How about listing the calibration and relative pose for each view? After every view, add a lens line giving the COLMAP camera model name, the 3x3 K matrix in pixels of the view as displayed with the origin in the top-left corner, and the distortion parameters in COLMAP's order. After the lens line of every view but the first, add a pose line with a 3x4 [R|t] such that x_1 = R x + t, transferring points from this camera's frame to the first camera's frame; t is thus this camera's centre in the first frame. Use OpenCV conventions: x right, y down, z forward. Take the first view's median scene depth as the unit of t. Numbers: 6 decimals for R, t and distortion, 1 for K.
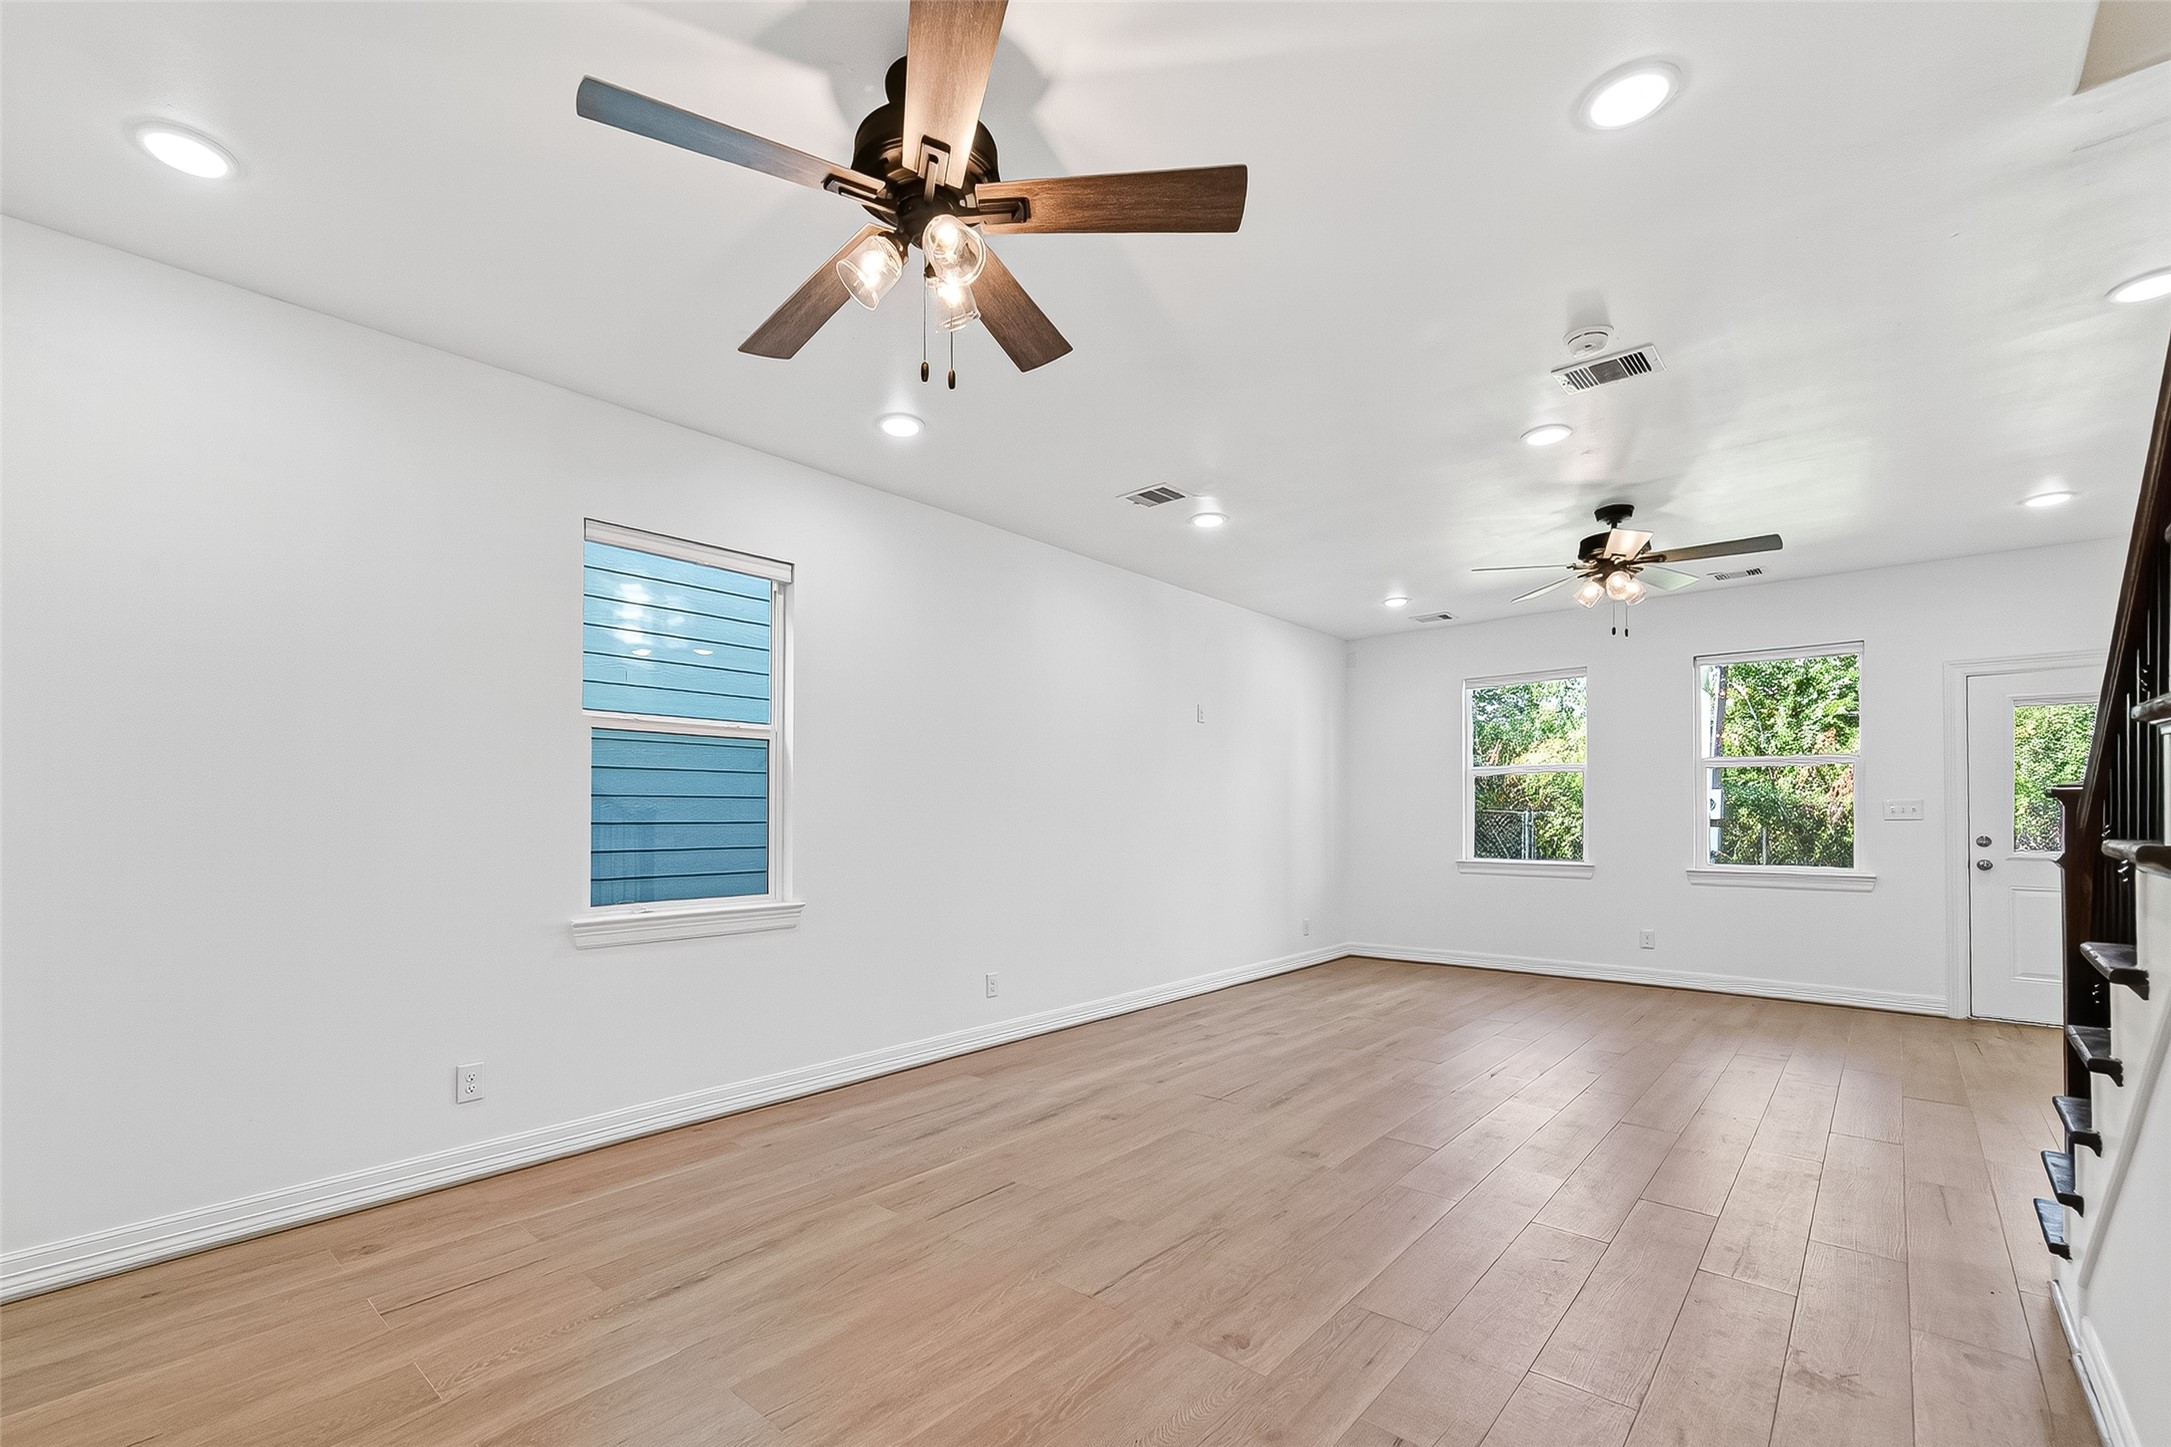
lens RADIAL K [[923.4, 0, 979.7], [0, 923.4, 812.3], [0, 0, 1]] dist [0.001652, 0.000087]
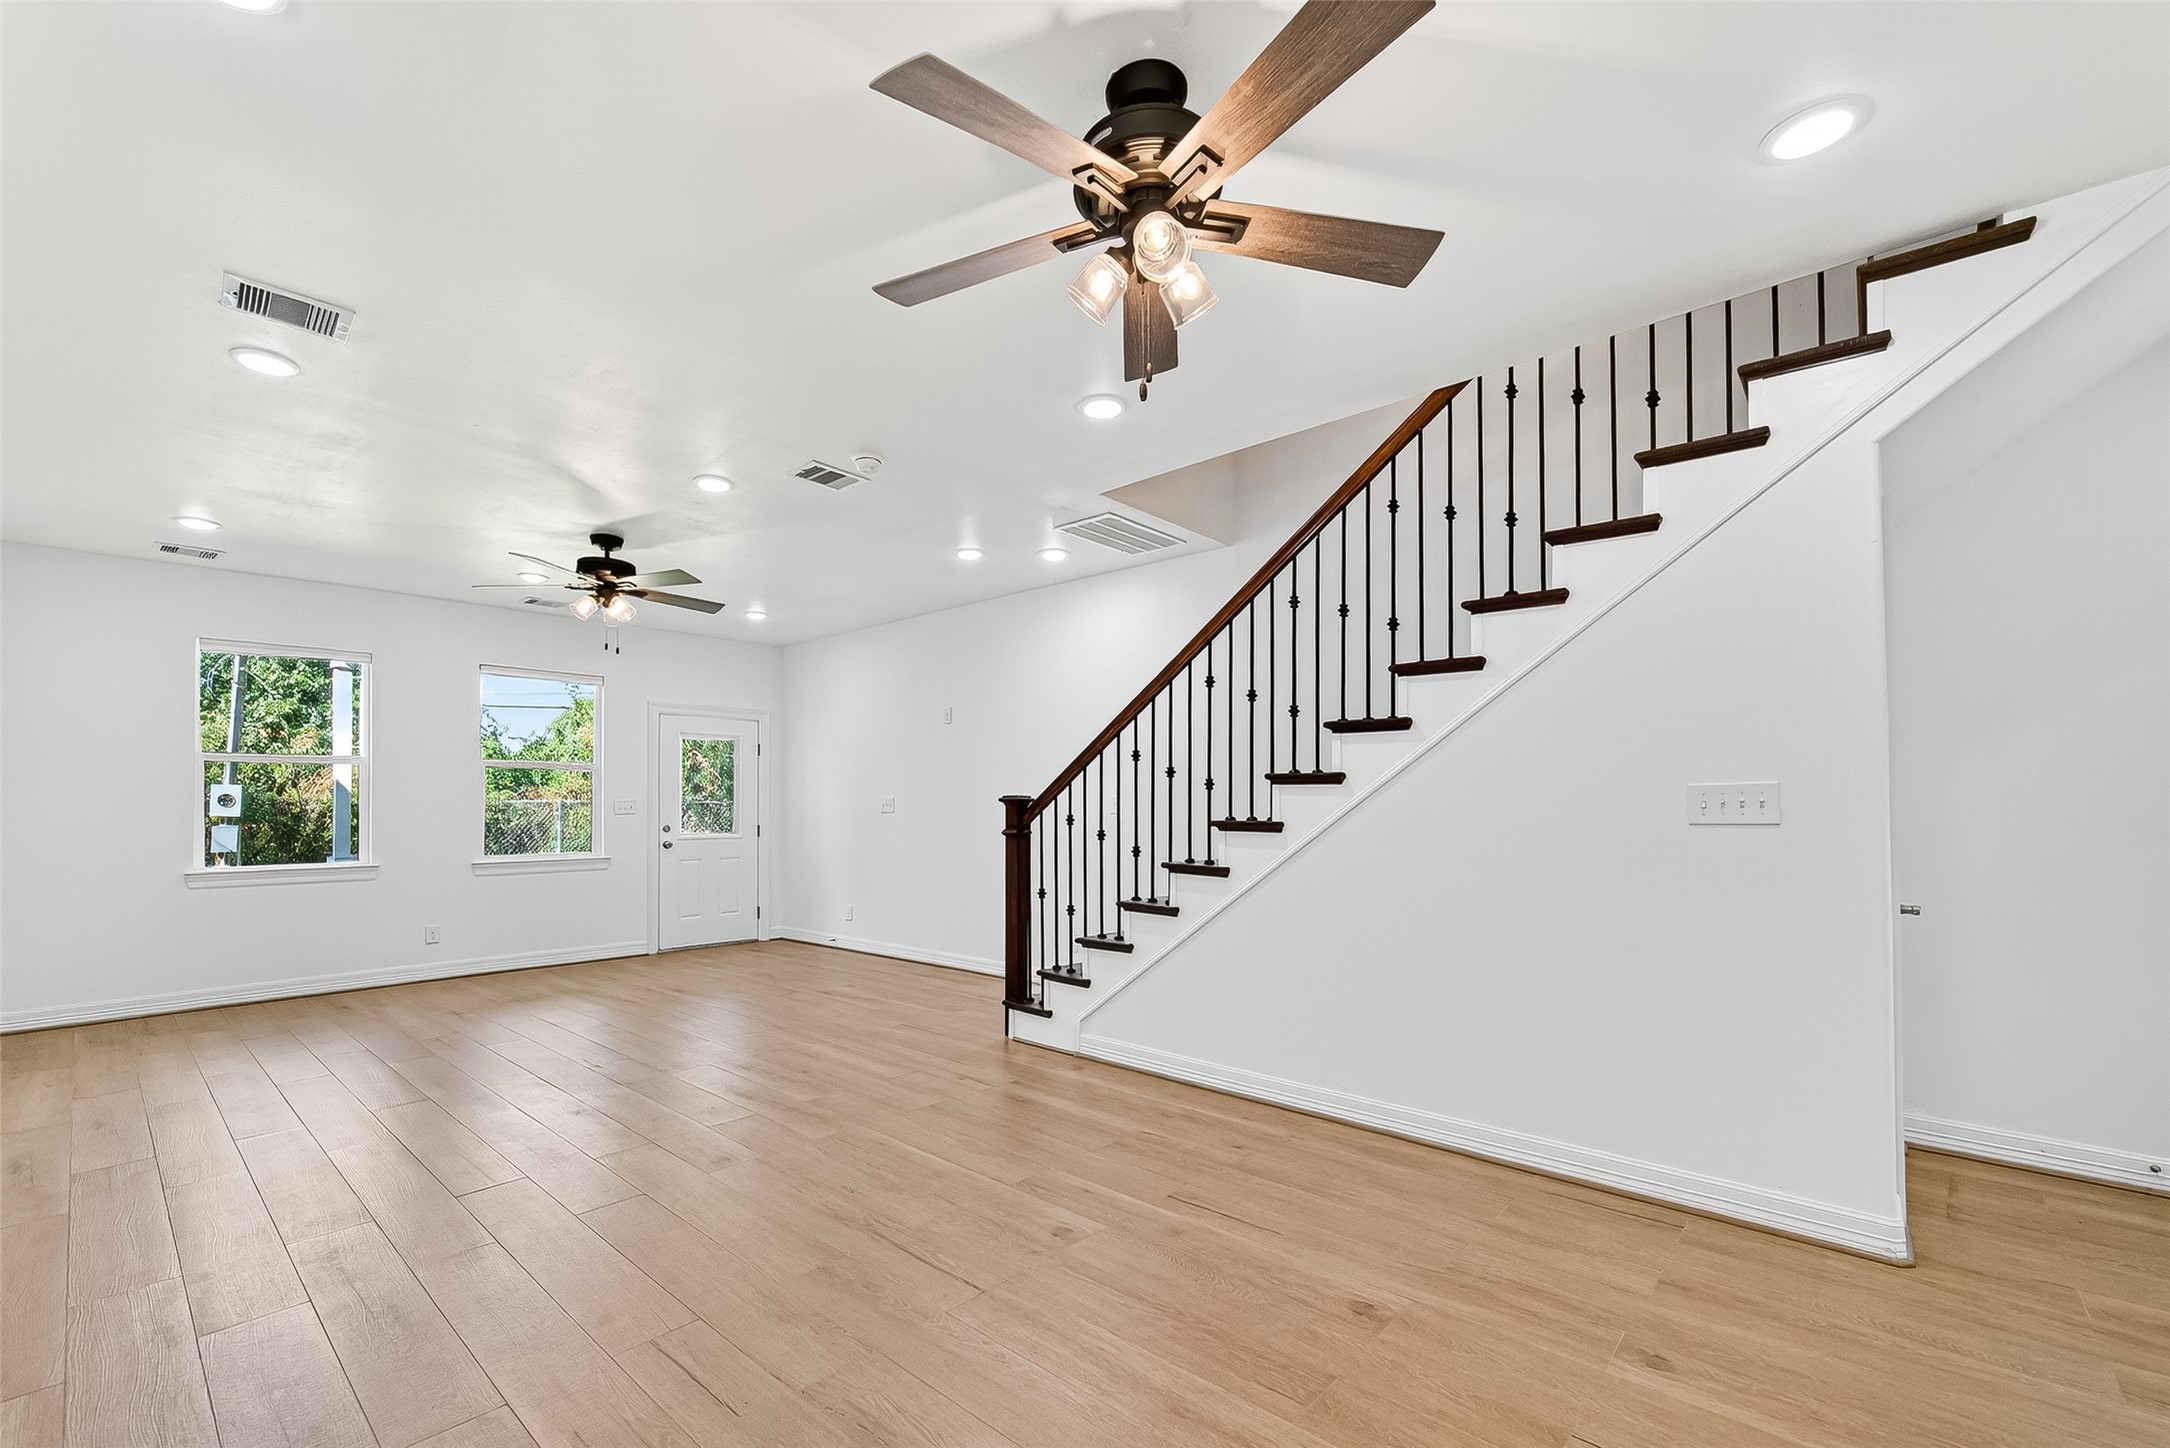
lens RADIAL K [[910.3, 0, 1081.1], [0, 910.3, 804.1], [0, 0, 1]] dist [0.014150, 0.000223]
pose [[-0.025564, 0.003210, 0.999668, -0.477344], [0.001422, 0.999994, -0.003175, -0.001945], [-0.999672, 0.001340, -0.025569, 0.498117]]
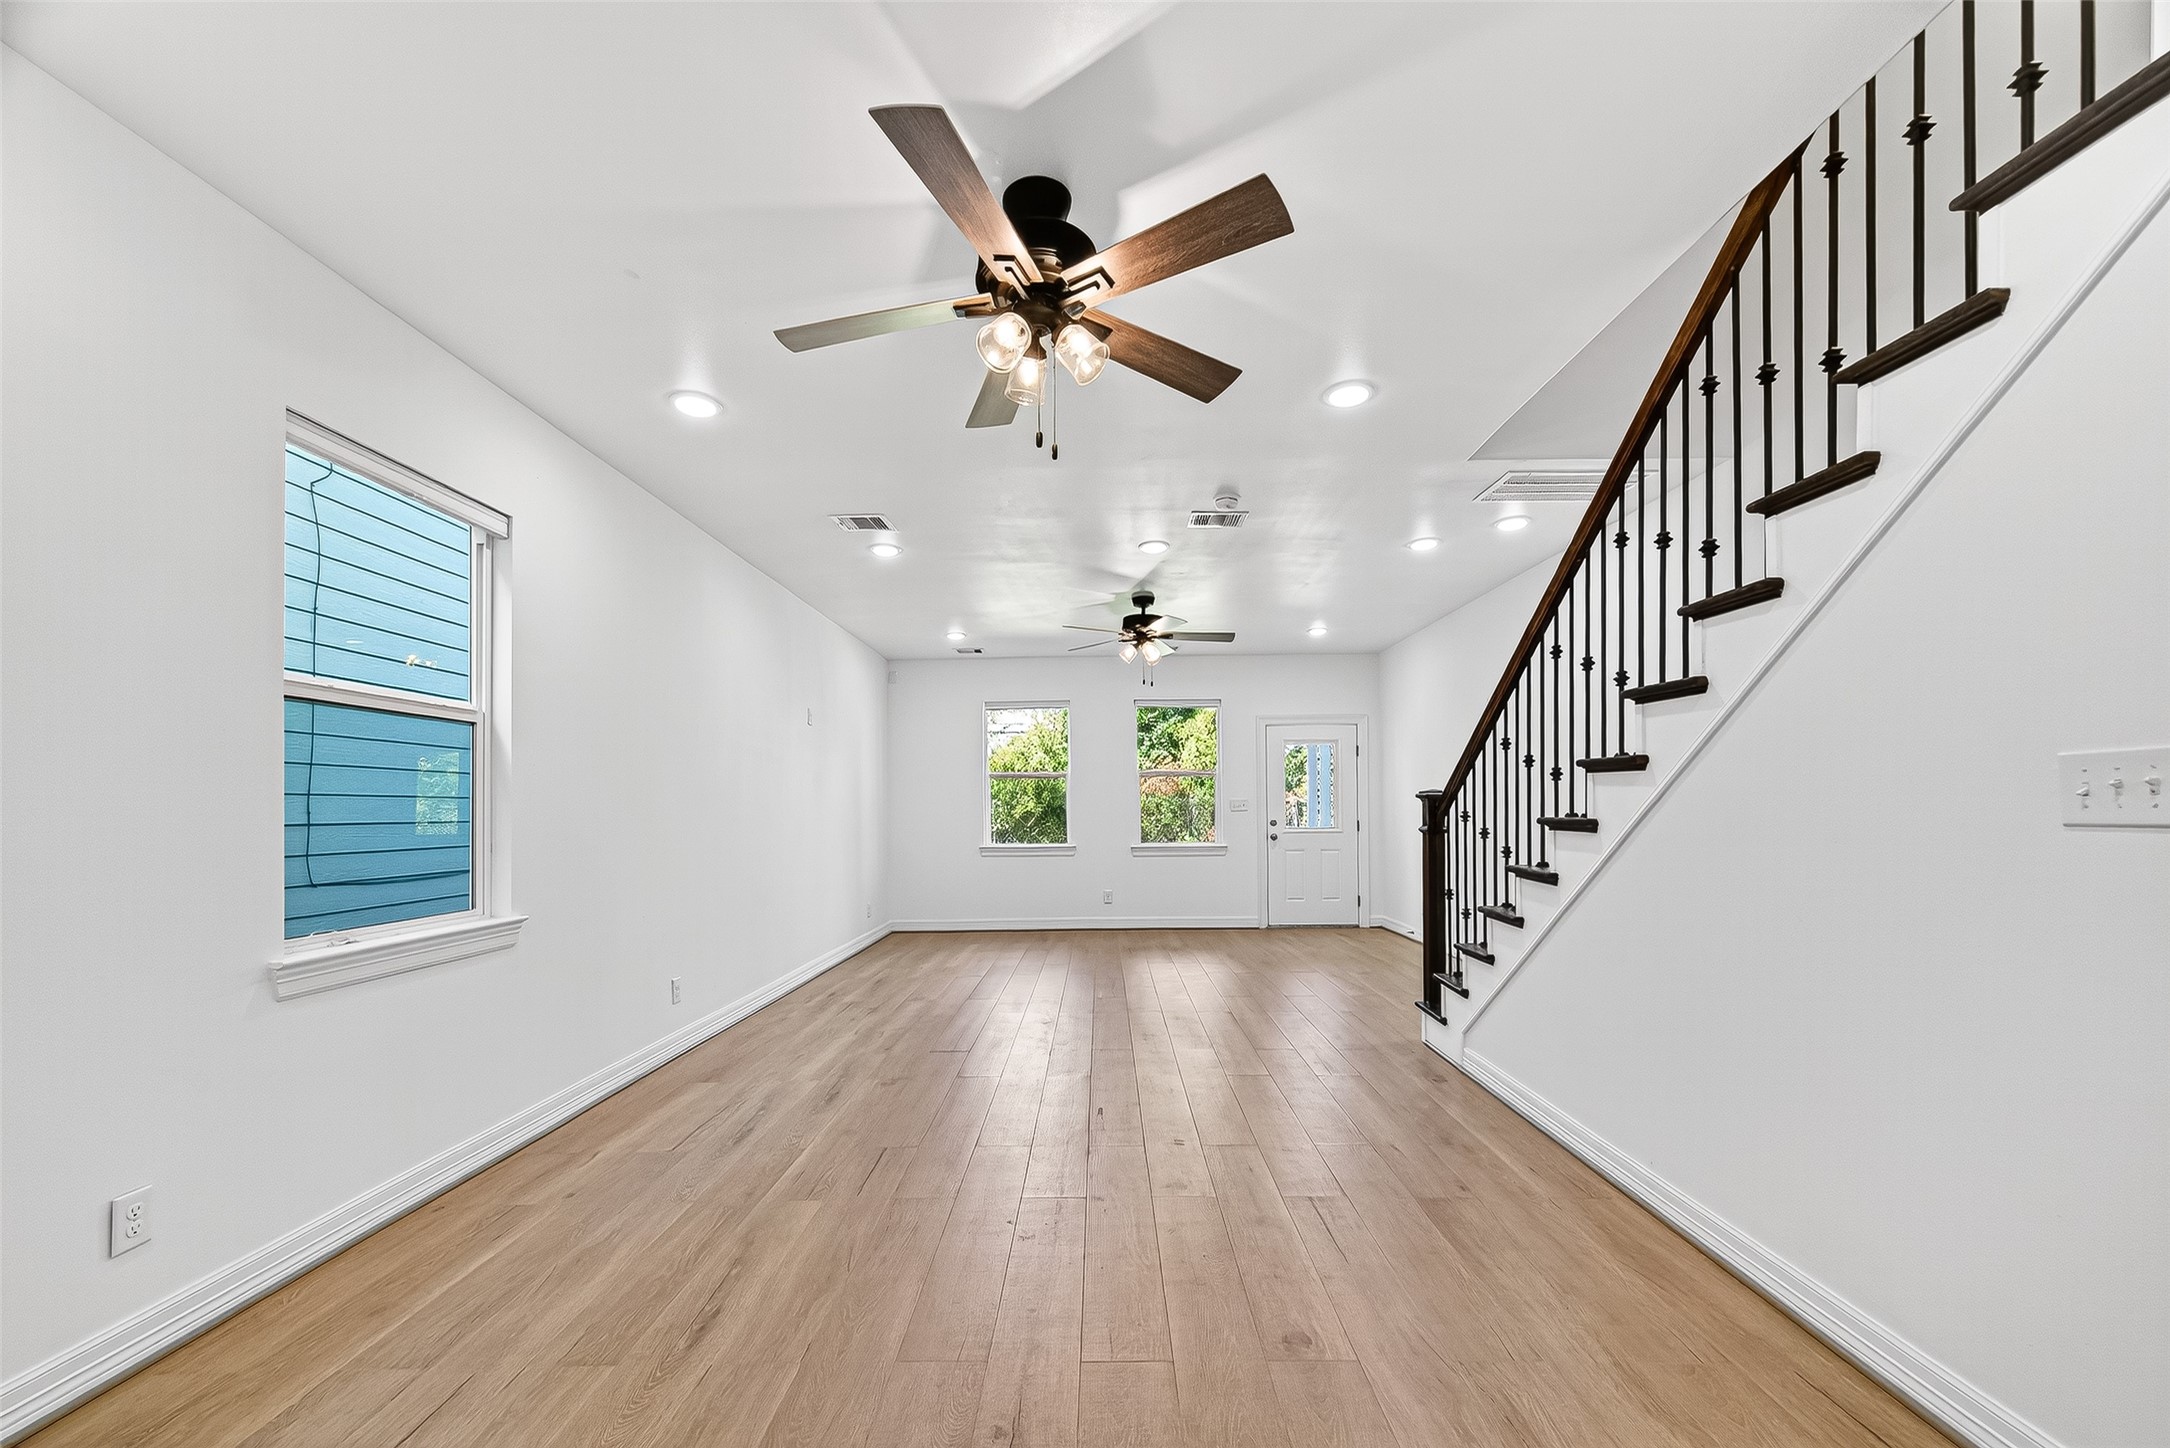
lens RADIAL K [[877.7, 0, 1083.8], [0, 877.7, 804.3], [0, 0, 1]] dist [0.001939, 0.000163]
pose [[0.734402, -0.002449, 0.678710, -0.357354], [0.006976, 0.999968, -0.003940, 0.001399], [-0.678679, 0.007629, 0.734396, 0.056895]]
